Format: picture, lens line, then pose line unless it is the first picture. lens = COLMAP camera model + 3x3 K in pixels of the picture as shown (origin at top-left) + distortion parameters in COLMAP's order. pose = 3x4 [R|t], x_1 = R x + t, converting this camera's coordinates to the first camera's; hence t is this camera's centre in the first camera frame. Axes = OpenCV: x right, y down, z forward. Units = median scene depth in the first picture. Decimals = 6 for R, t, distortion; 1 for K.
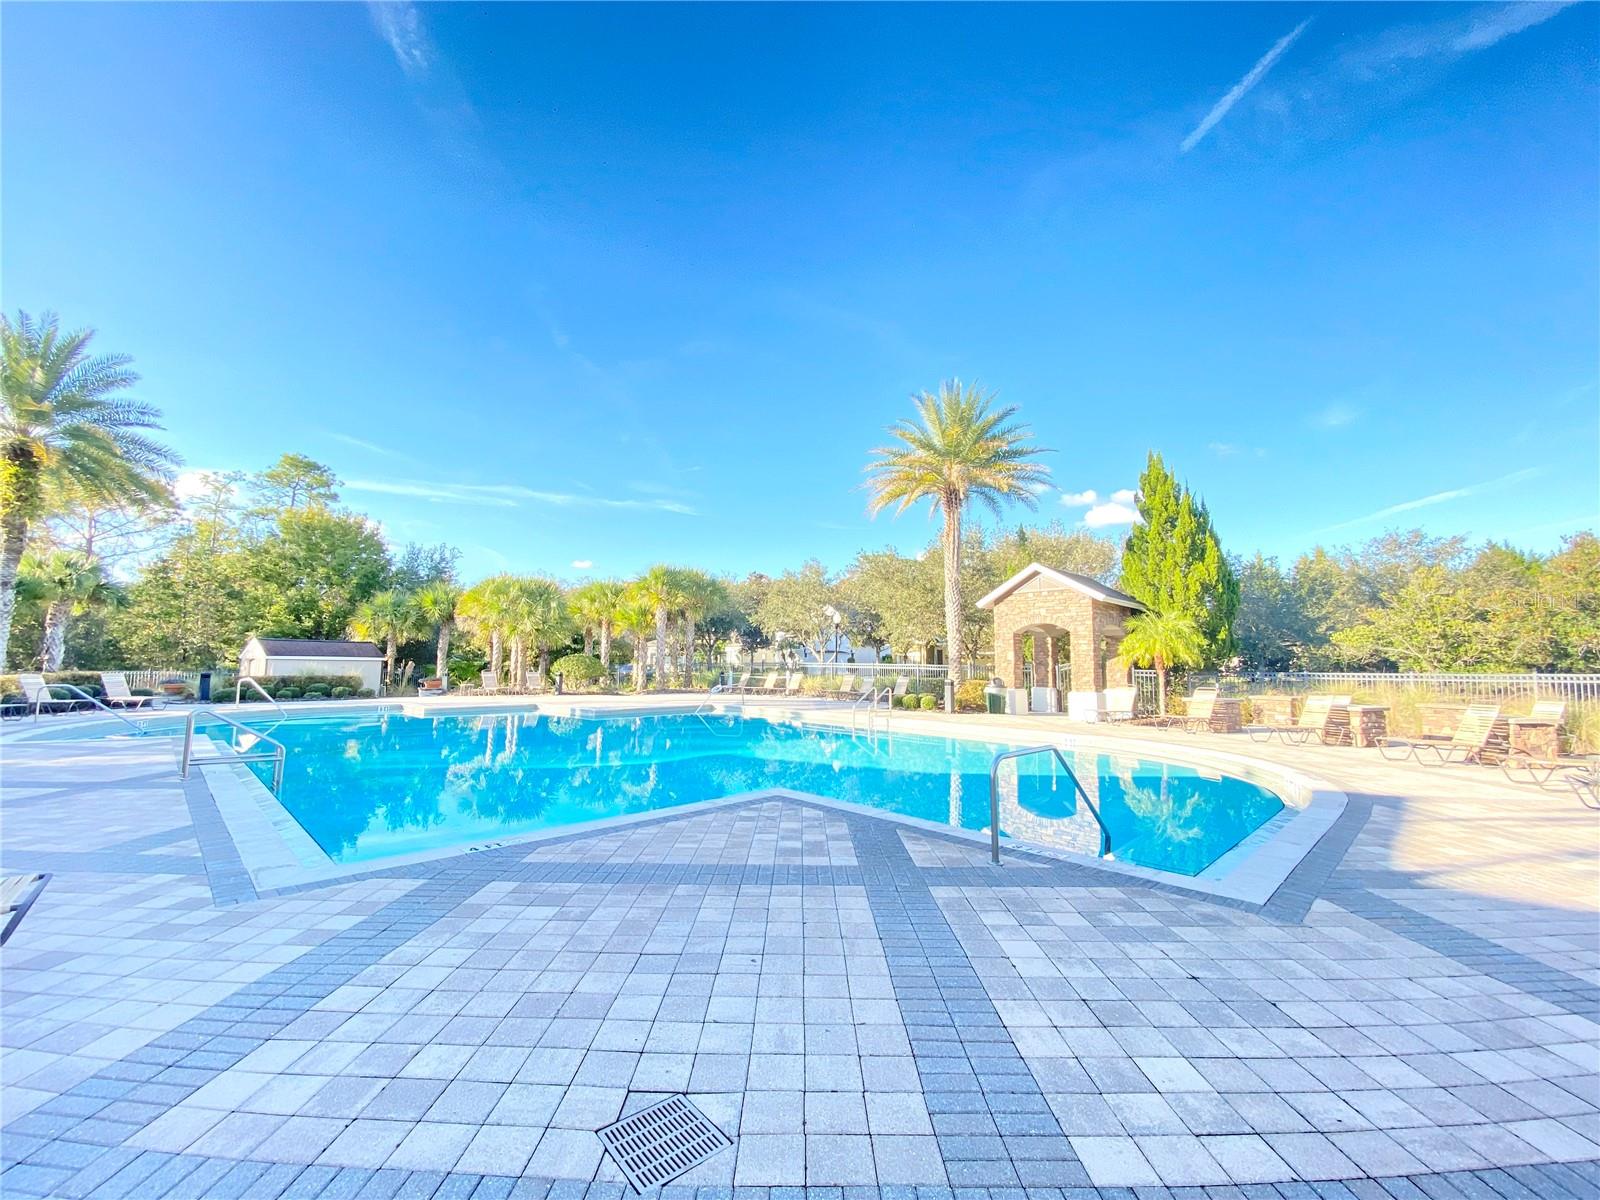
lens RADIAL K [[645.5, 0, 795.7], [0, 645.5, 633.7], [0, 0, 1]] dist [0.024320, -0.017363]
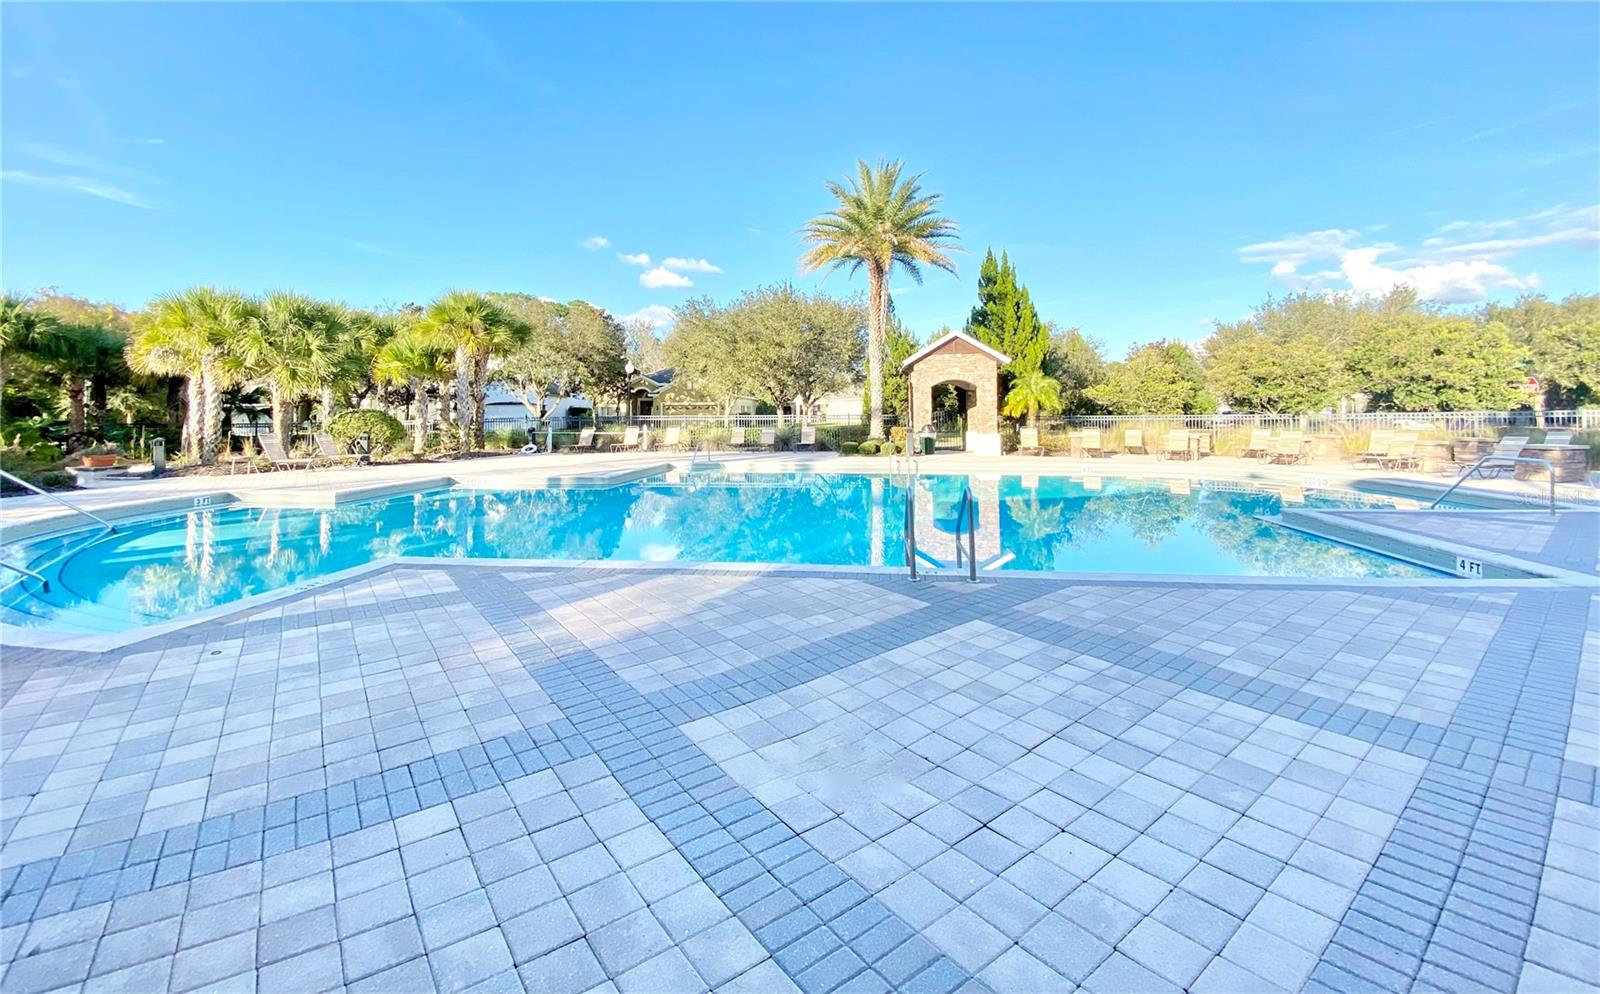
lens RADIAL K [[652.0, 0, 795.2], [0, 652.0, 410.7], [0, 0, 1]] dist [0.008046, -0.000054]
pose [[0.790432, -0.010016, 0.612468, -0.610422], [-0.012422, 0.999399, 0.032376, 0.006335], [-0.612424, -0.033199, 0.789832, 0.197922]]
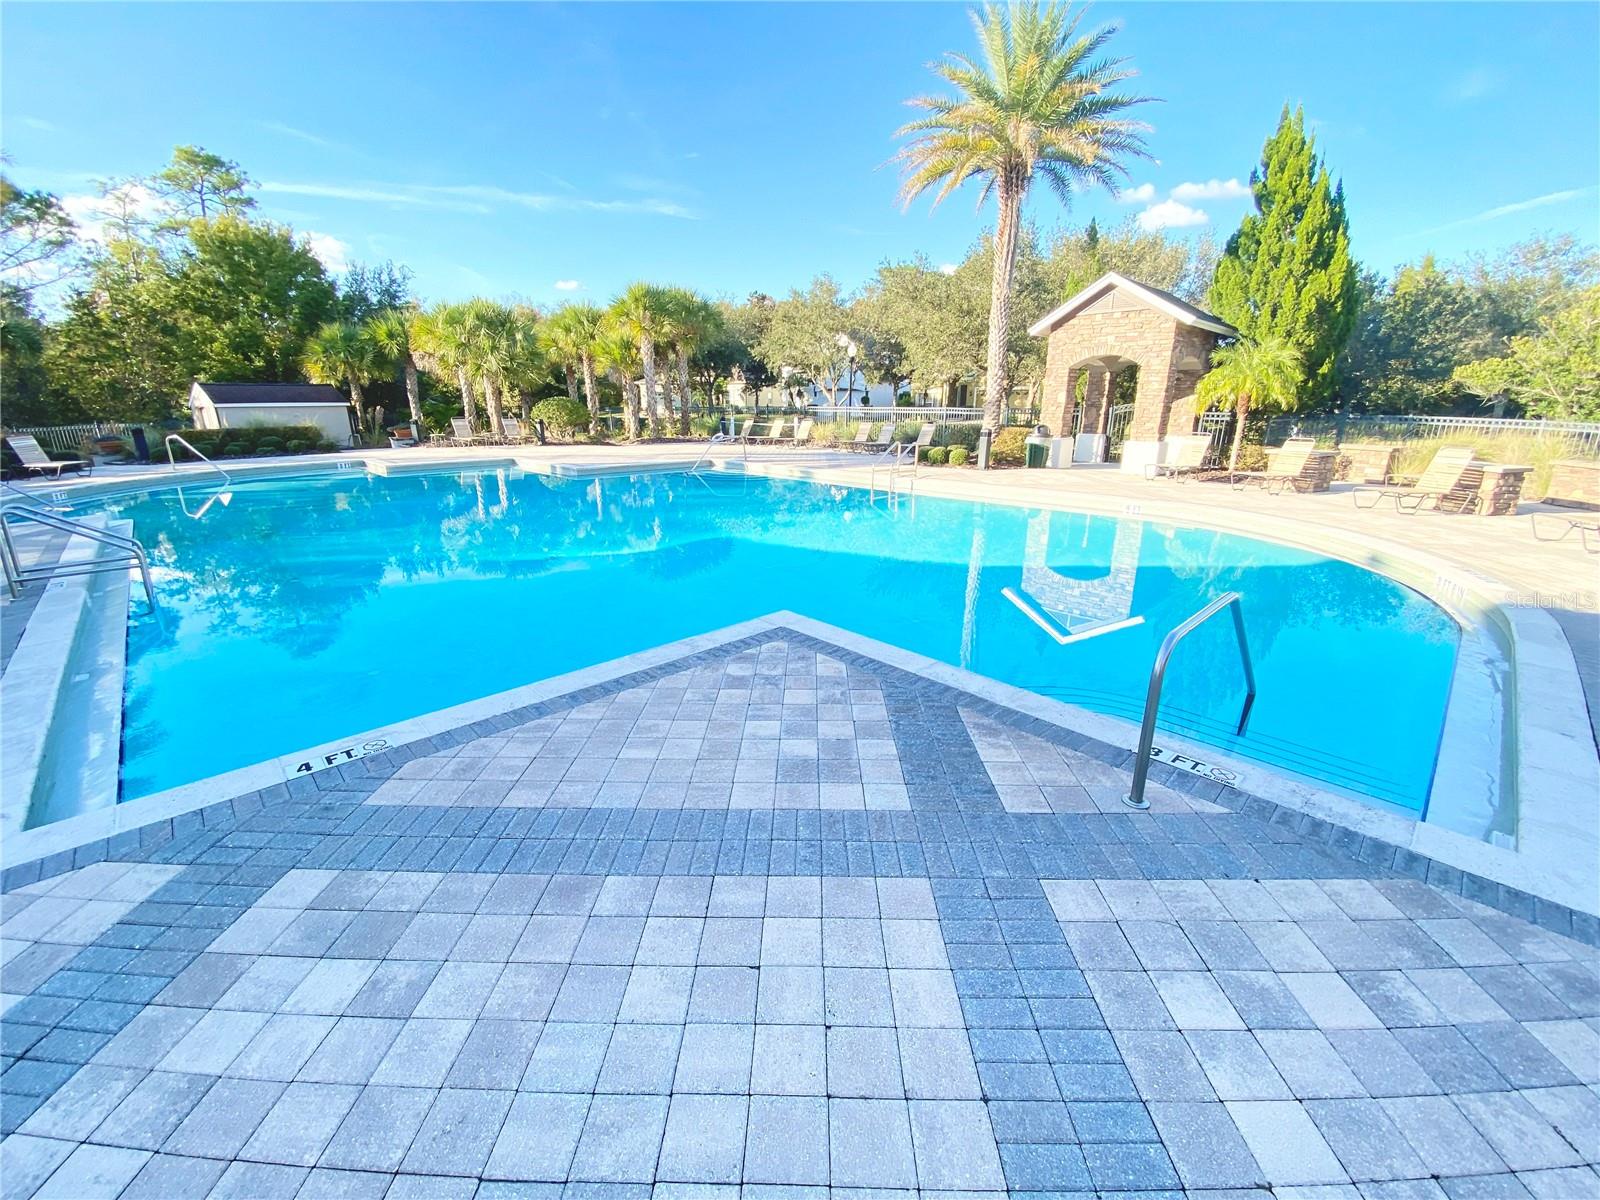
lens RADIAL K [[646.1, 0, 797.4], [0, 646.1, 605.3], [0, 0, 1]] dist [0.020882, -0.020717]
pose [[0.999891, -0.006947, -0.013051, -0.000297], [0.011045, 0.937823, 0.346937, -0.008480], [0.009829, -0.347043, 0.937798, 0.113705]]
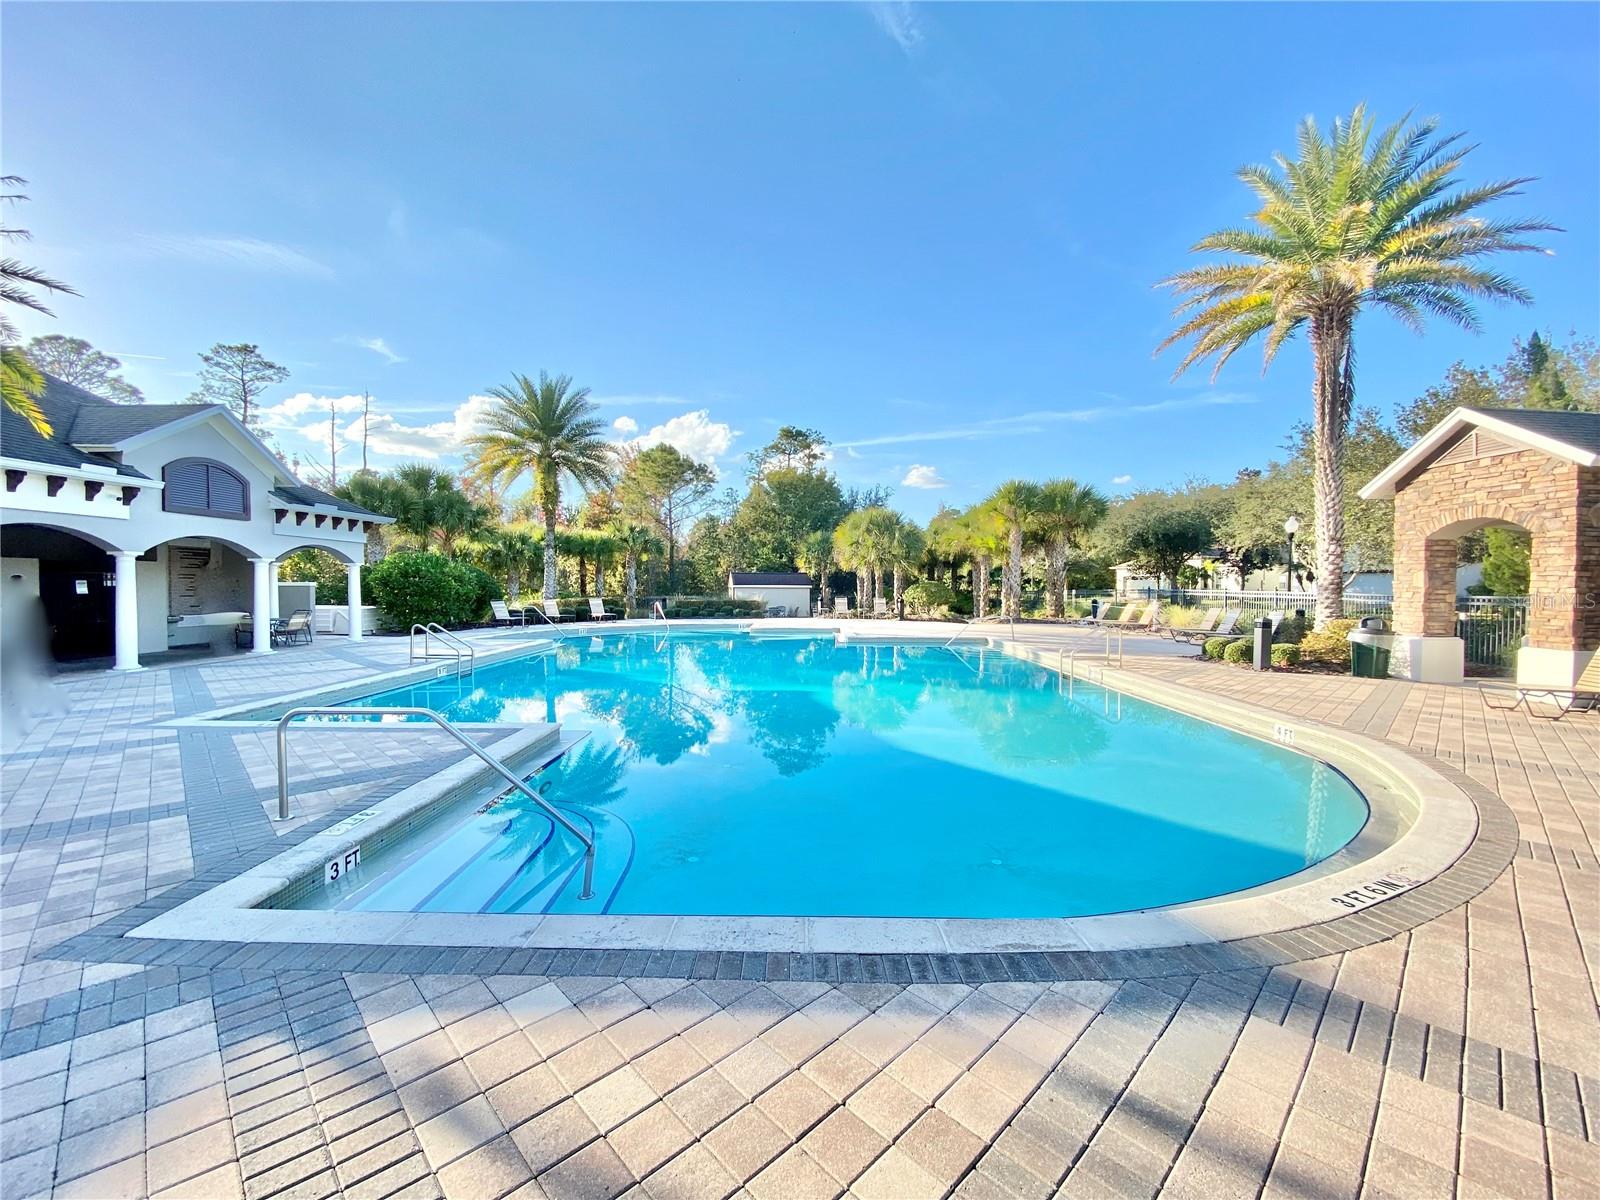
lens RADIAL K [[645.8, 0, 800.0], [0, 645.8, 600.0], [0, 0, 1]] dist [0.015400, -0.017931]
pose [[0.705658, 0.008822, -0.708498, 0.353584], [0.037711, 0.998038, 0.049986, 0.003489], [0.707549, -0.061991, 0.703940, 0.207630]]
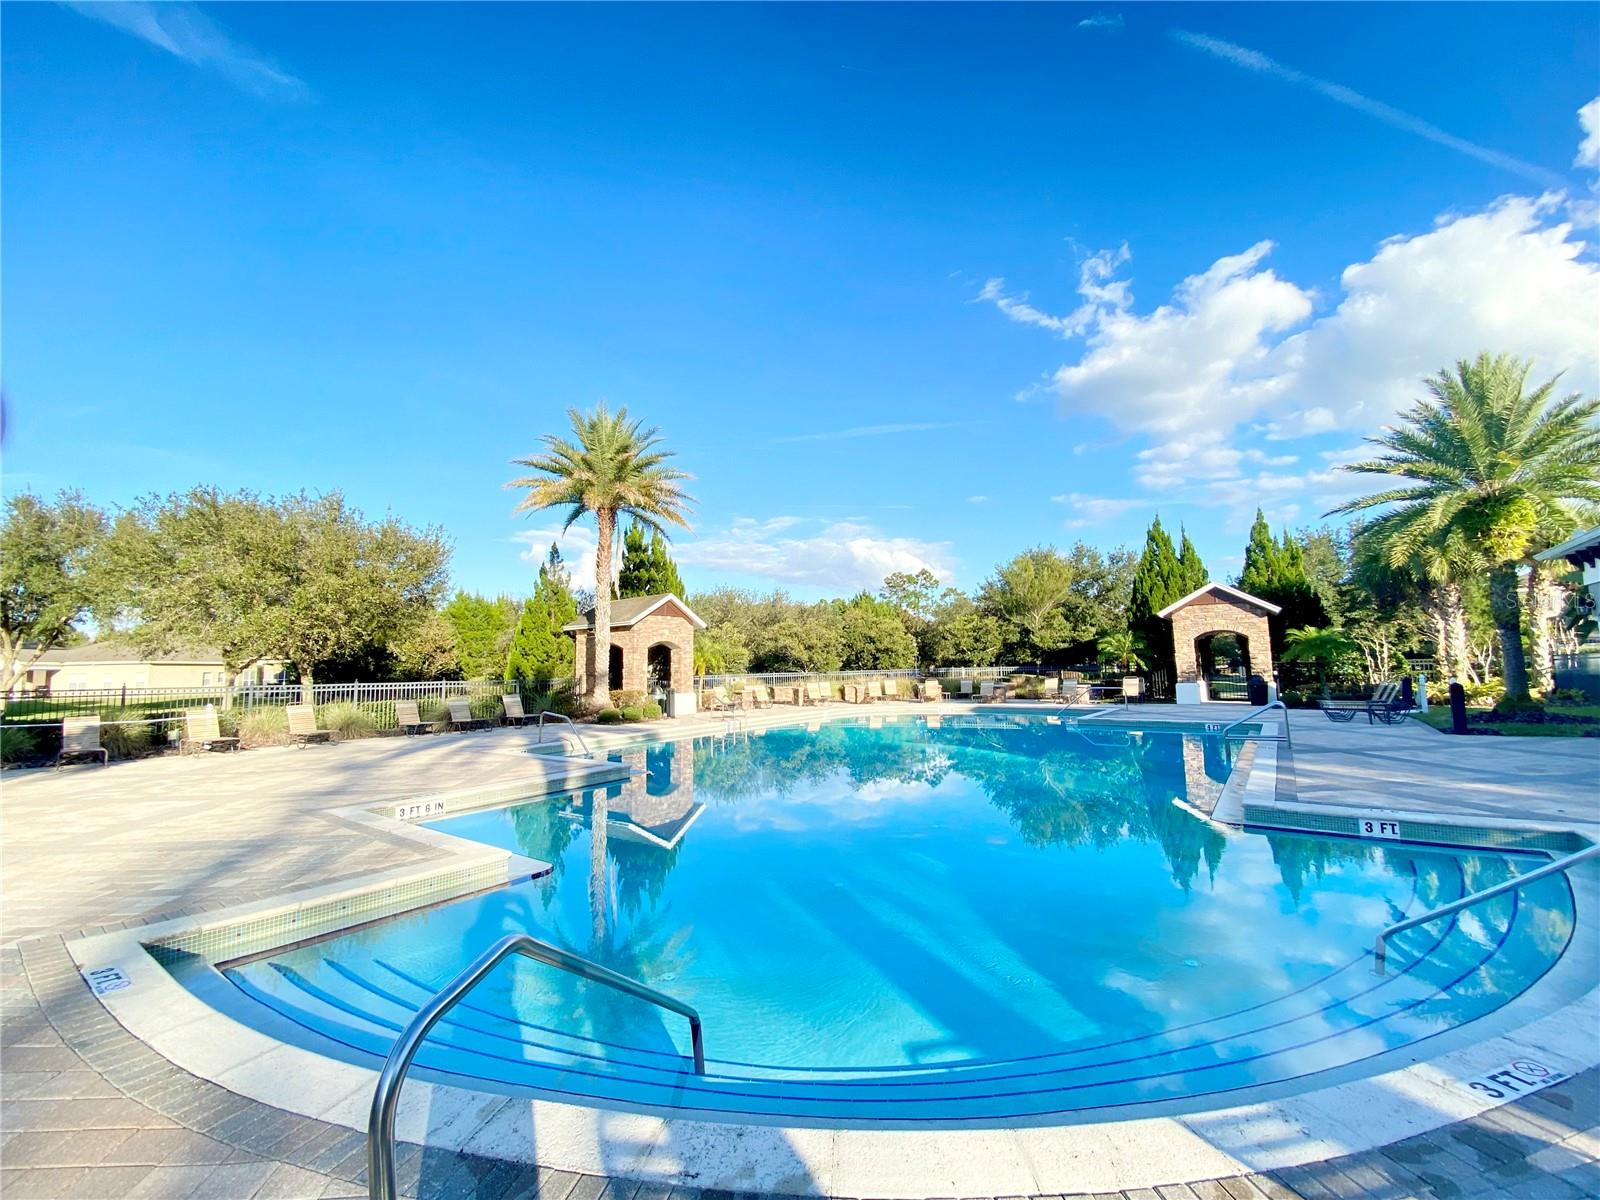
lens RADIAL K [[645.8, 0, 800.0], [0, 645.8, 600.0], [0, 0, 1]] dist [0.015400, -0.017931]
pose [[-0.184055, 0.101241, 0.977688, -0.894715], [-0.018471, 0.994149, -0.106423, 0.032523], [-0.982742, -0.037646, -0.181108, 0.954398]]
